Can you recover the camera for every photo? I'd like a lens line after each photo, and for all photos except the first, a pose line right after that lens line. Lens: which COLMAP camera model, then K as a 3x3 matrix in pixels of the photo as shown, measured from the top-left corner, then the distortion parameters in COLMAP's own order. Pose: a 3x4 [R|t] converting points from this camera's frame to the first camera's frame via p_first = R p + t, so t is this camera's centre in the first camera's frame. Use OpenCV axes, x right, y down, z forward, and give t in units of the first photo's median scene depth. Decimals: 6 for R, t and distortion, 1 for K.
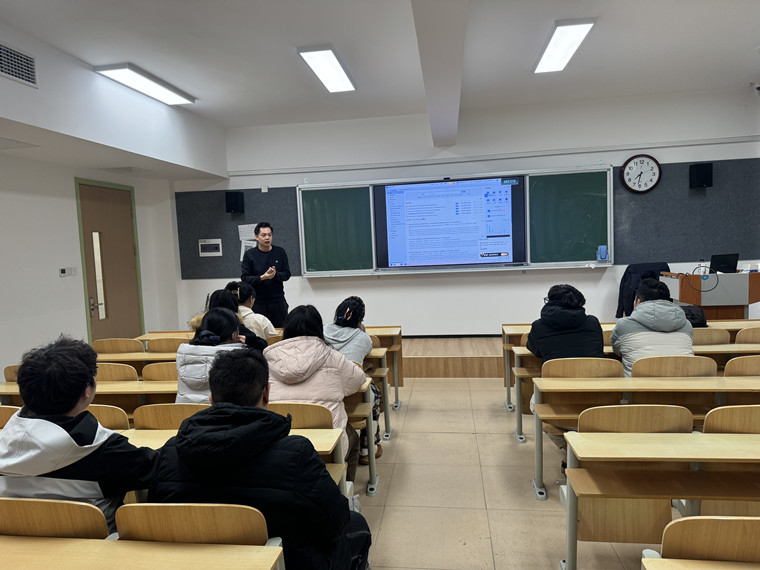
lens RADIAL K [[534.9, 0, 380.0], [0, 534.9, 285.0], [0, 0, 1]] dist [-0.000868, -0.000912]
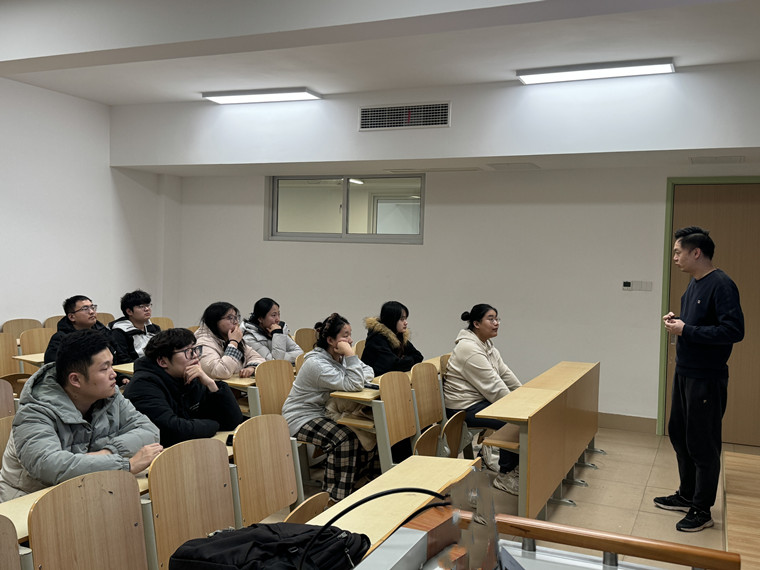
lens RADIAL K [[765.4, 0, 380.0], [0, 765.4, 285.0], [0, 0, 1]] dist [0.001284, 0.000032]
pose [[-0.286856, 0.070314, -0.955390, 0.775066], [-0.087677, 0.991190, 0.099273, -0.117243], [0.953953, 0.112243, -0.278164, 0.959742]]
